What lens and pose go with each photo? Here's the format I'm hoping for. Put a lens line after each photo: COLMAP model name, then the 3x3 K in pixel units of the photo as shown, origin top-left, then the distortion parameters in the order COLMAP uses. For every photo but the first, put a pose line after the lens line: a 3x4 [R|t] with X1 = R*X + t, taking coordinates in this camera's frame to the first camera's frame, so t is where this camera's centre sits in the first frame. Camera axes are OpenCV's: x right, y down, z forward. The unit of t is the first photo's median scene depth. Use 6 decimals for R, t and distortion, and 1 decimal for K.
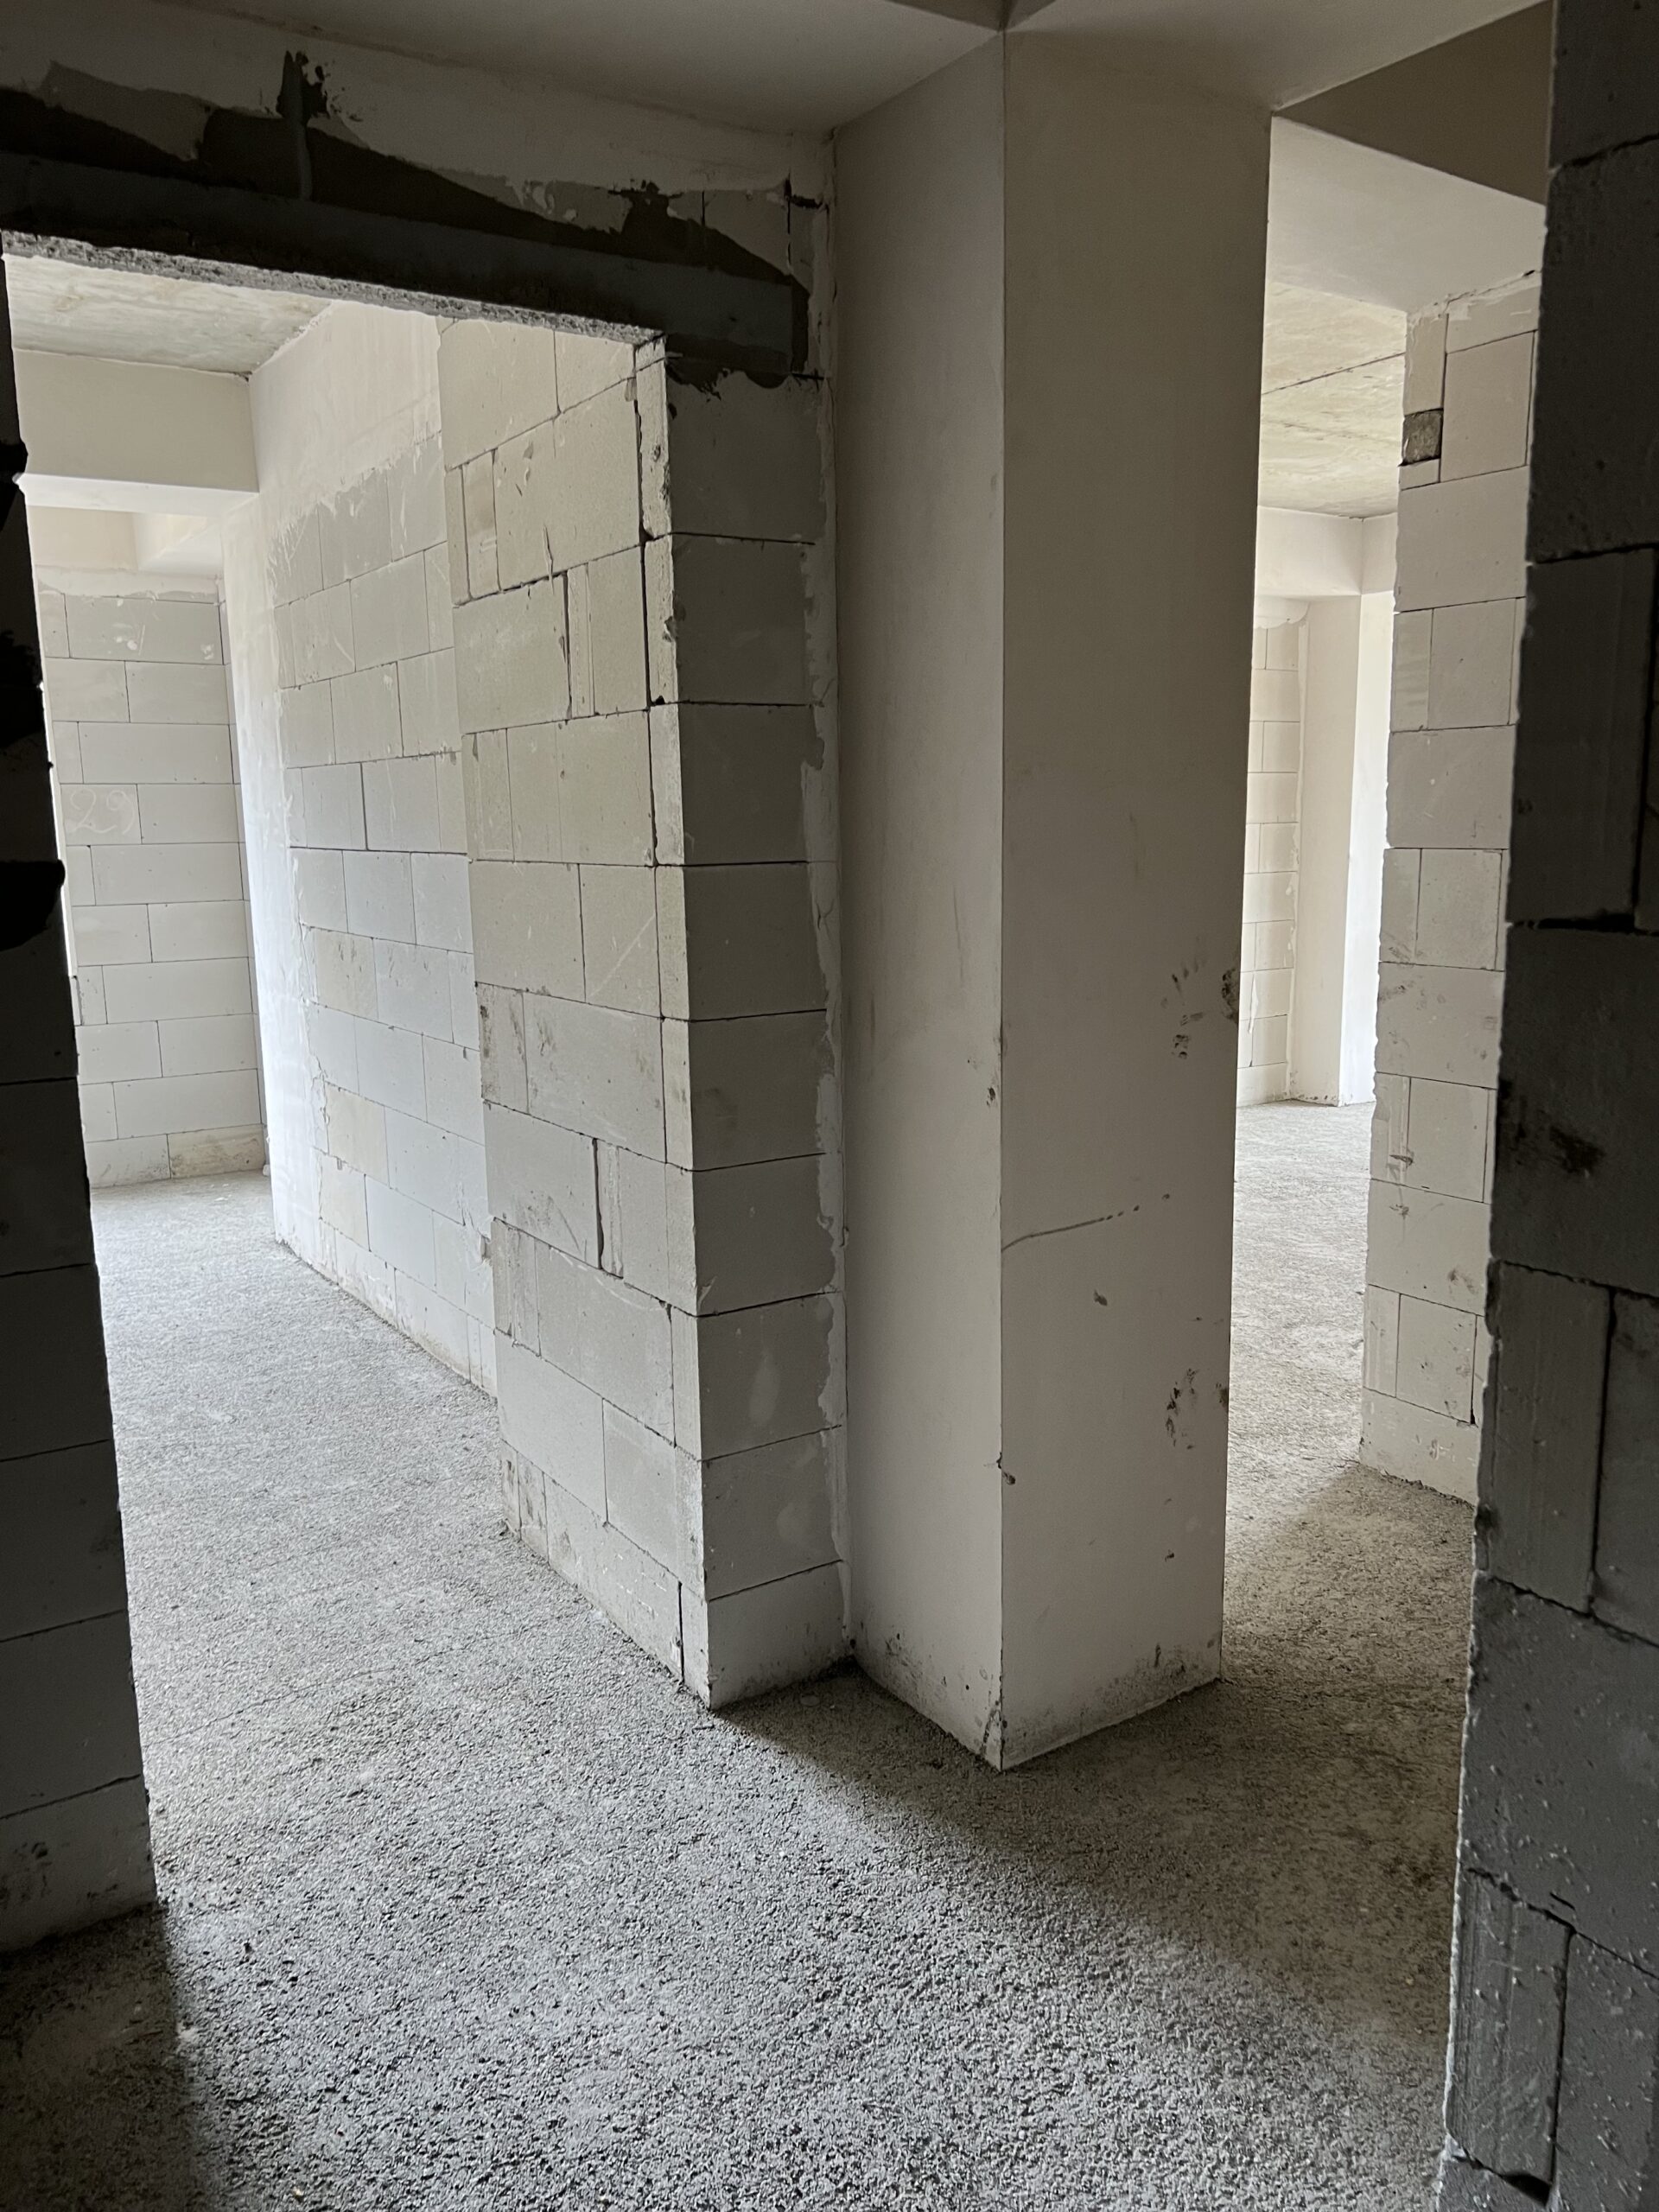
lens RADIAL K [[1681.1, 0, 832.7], [0, 1681.1, 1112.0], [0, 0, 1]] dist [0.047781, -0.061384]
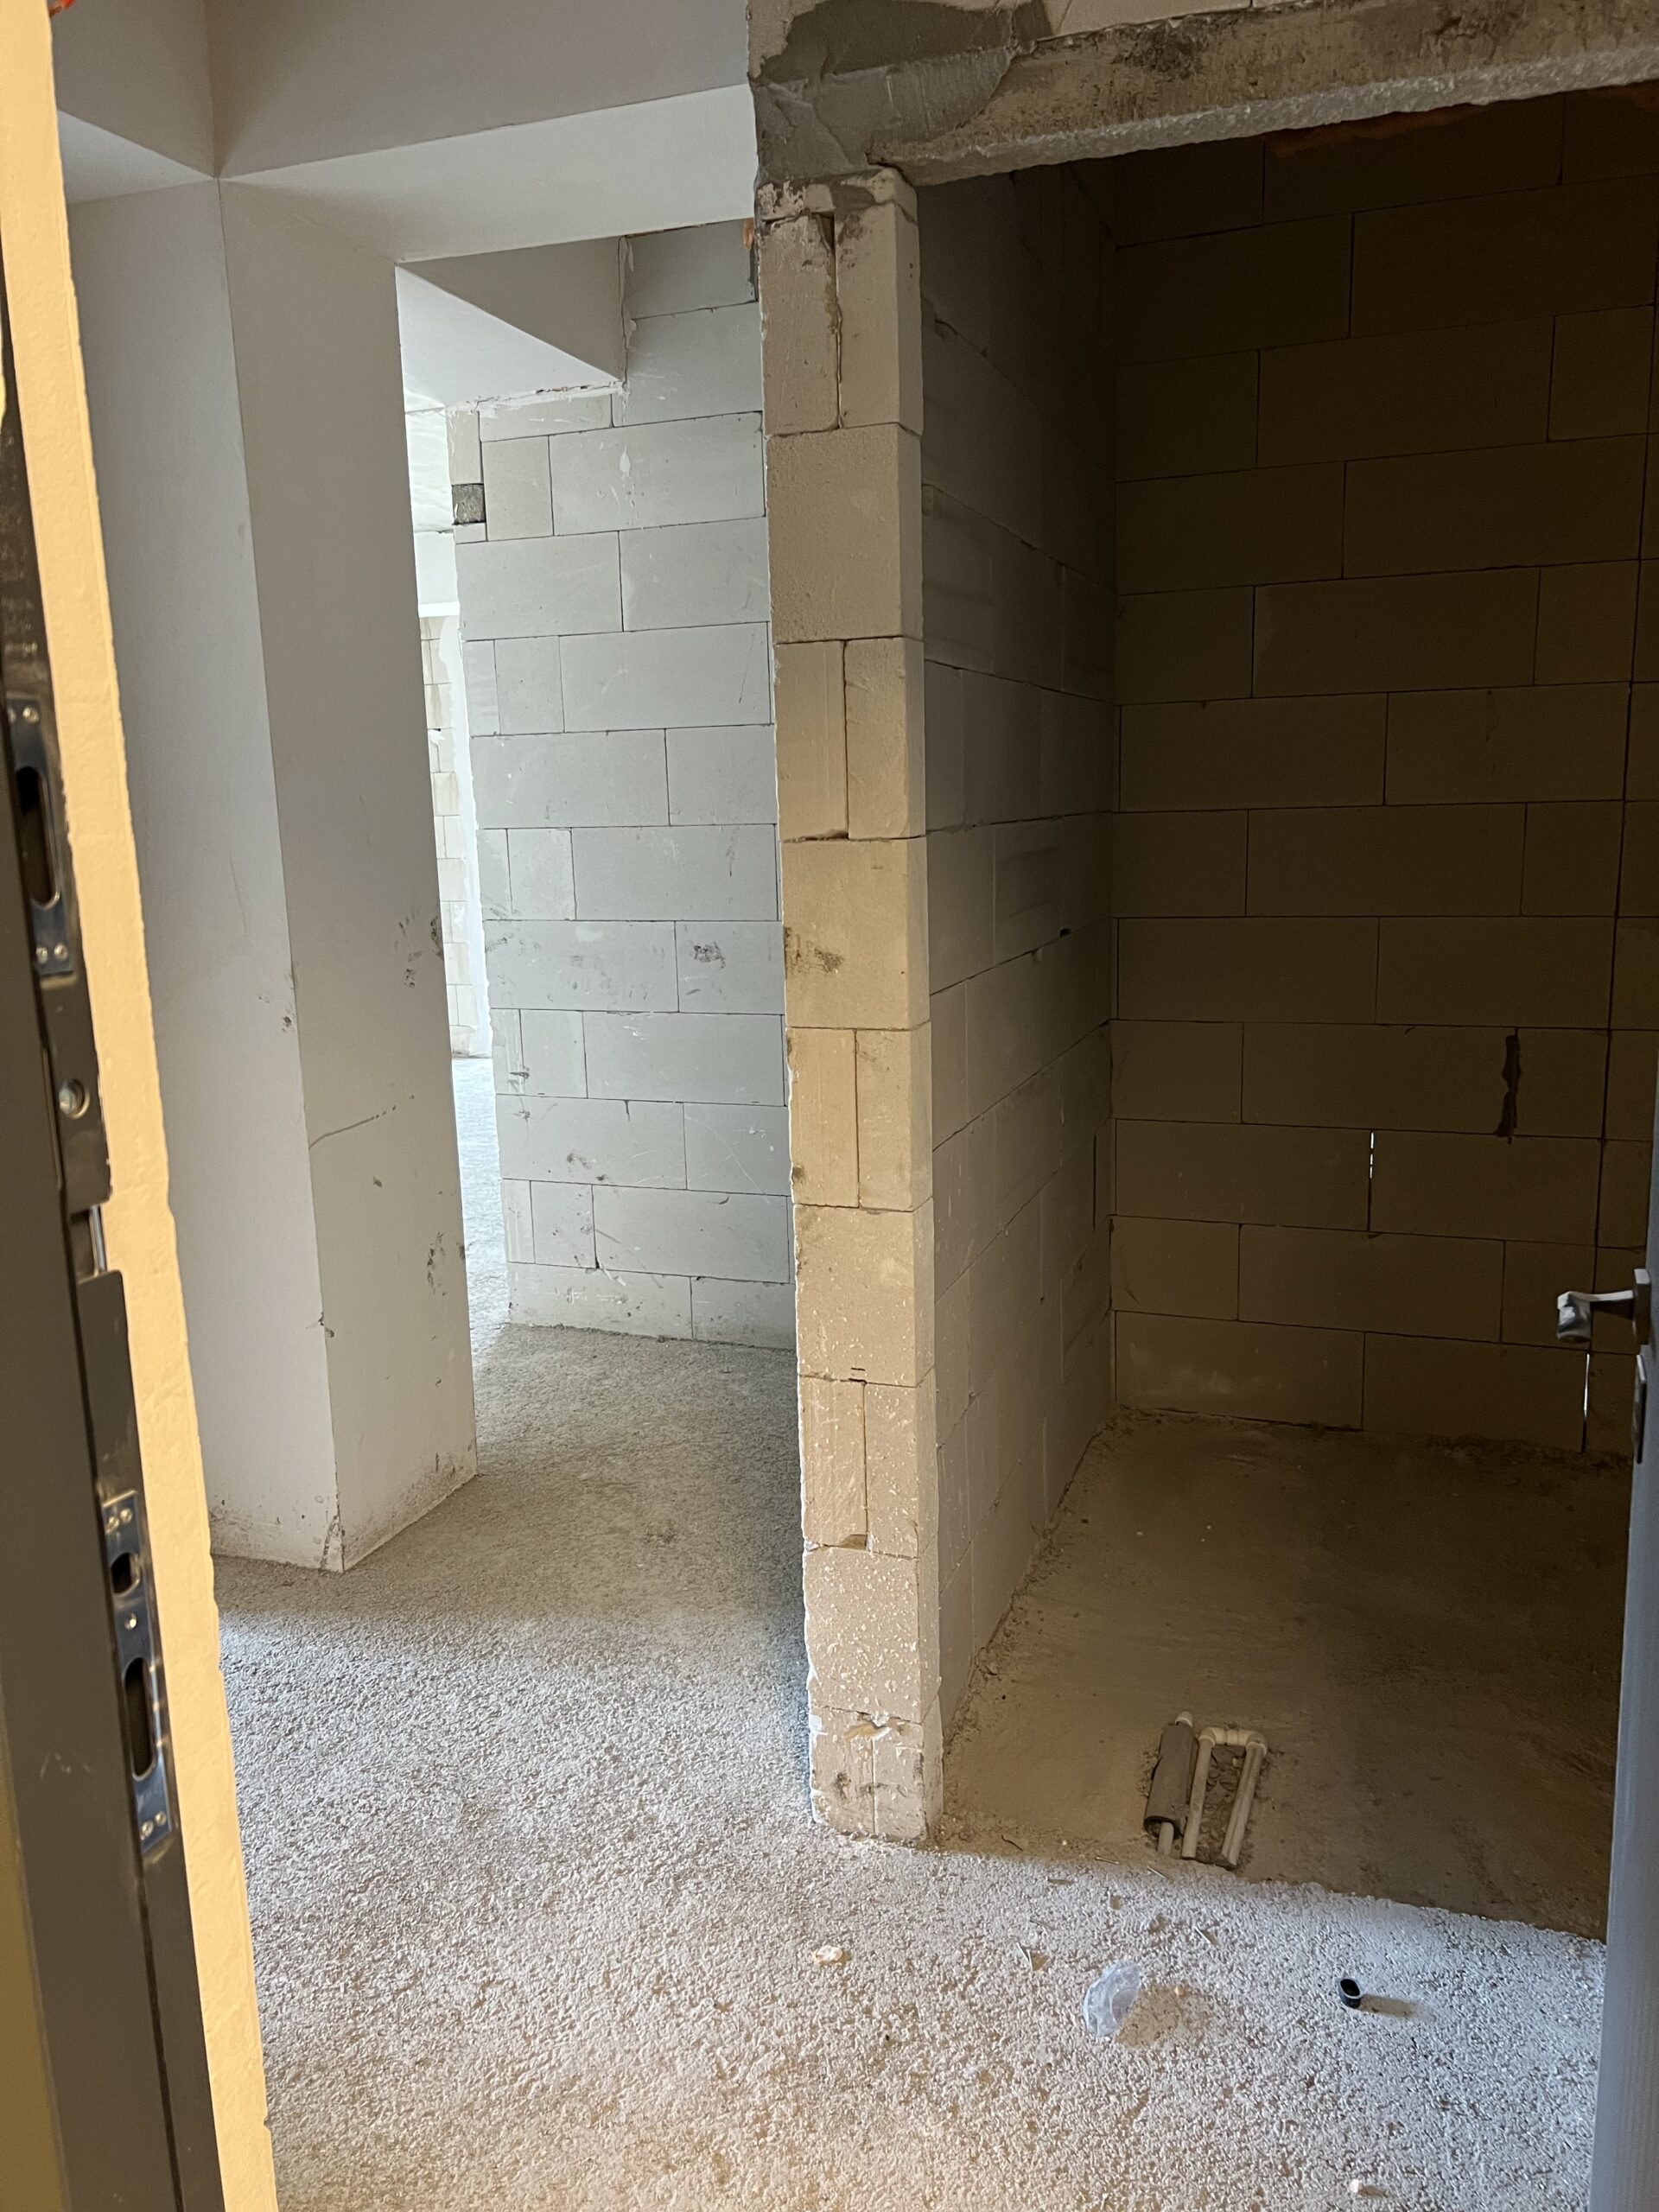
lens RADIAL K [[1681.1, 0, 834.4], [0, 1681.1, 1110.6], [0, 0, 1]] dist [0.047781, -0.061384]
pose [[0.806254, -0.116330, 0.580018, -0.282213], [0.118661, 0.992350, 0.034085, 0.054125], [-0.579546, 0.041345, 0.813890, -0.222024]]
